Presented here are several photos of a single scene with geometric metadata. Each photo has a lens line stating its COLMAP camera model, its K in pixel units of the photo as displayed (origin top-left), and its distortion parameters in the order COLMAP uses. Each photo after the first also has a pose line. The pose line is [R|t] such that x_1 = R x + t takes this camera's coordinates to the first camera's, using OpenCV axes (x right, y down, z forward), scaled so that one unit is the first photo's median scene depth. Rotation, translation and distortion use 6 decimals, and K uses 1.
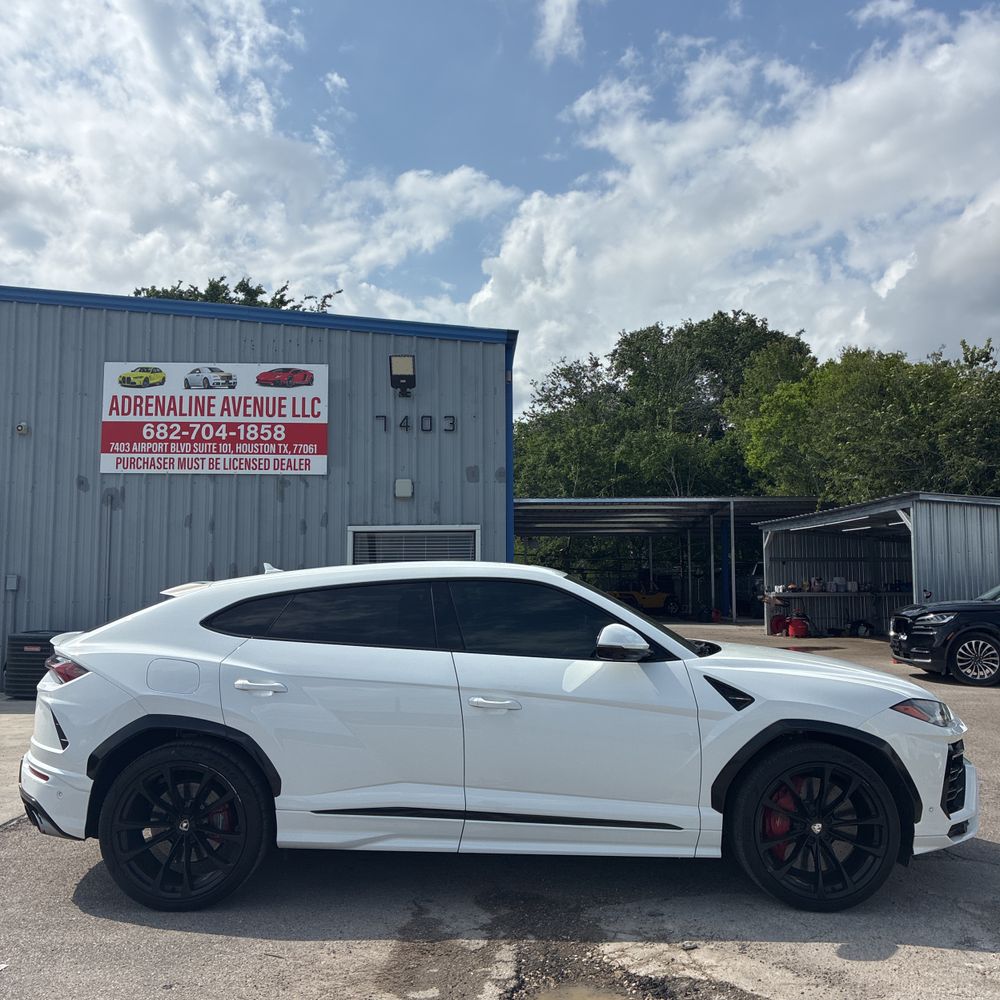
lens RADIAL K [[1024.5, 0, 493.3], [0, 1024.5, 491.1], [0, 0, 1]] dist [0.027246, 0.000000]
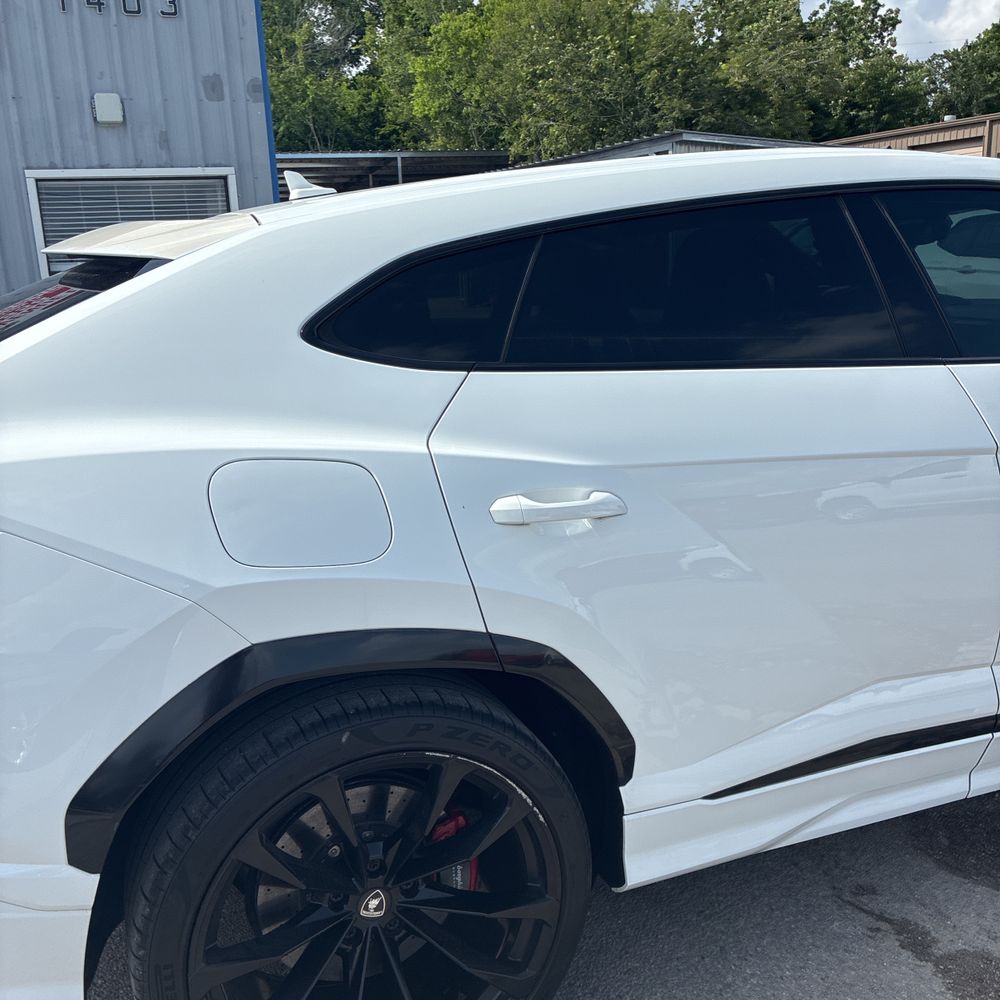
lens RADIAL K [[1024.5, 0, 495.7], [0, 1024.5, 503.8], [0, 0, 1]] dist [0.027246, 0.000000]
pose [[0.921420, -0.131198, 0.365750, -0.133564], [0.008467, 0.947830, 0.318664, 0.028583], [-0.388477, -0.290527, 0.874460, 0.255120]]
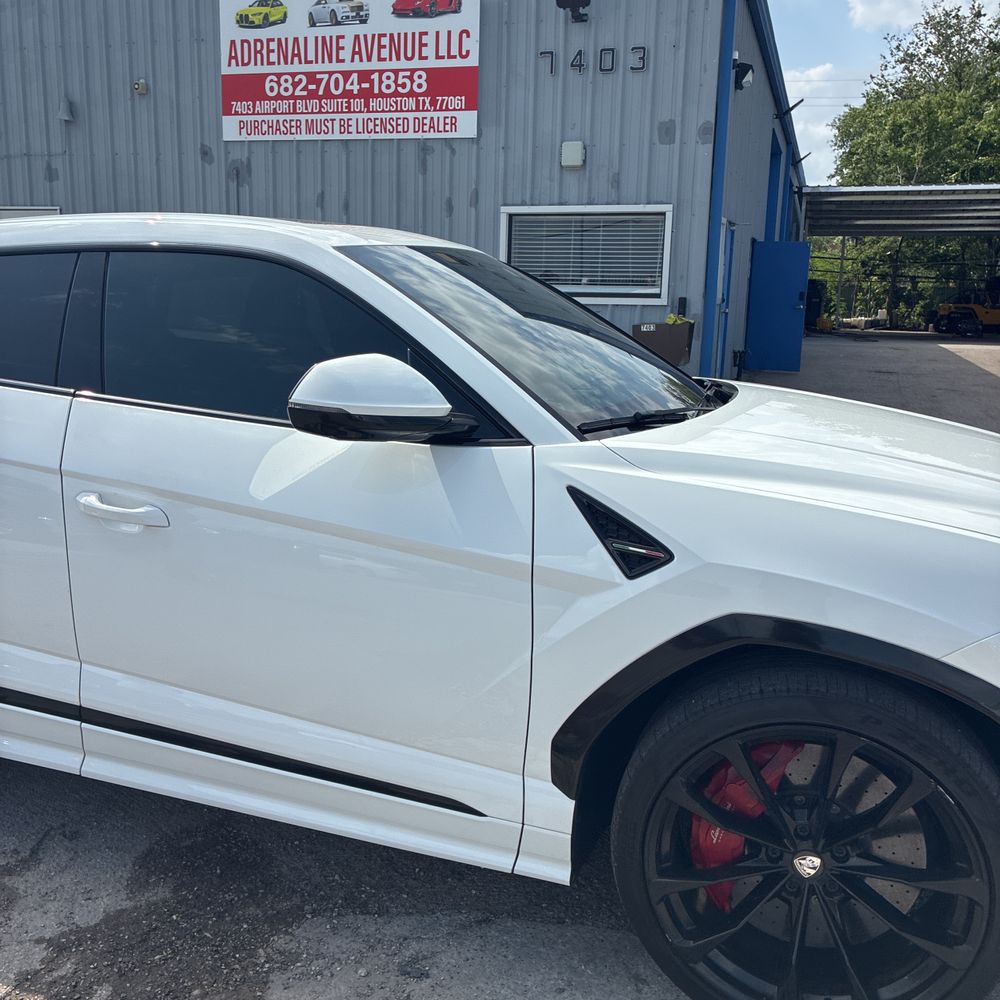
lens RADIAL K [[1024.5, 0, 487.1], [0, 1024.5, 494.3], [0, 0, 1]] dist [0.027246, 0.000000]
pose [[0.946325, 0.085546, -0.311692, 0.110622], [0.006046, 0.959485, 0.281694, 0.024020], [0.323161, -0.268459, 0.907467, 0.223329]]
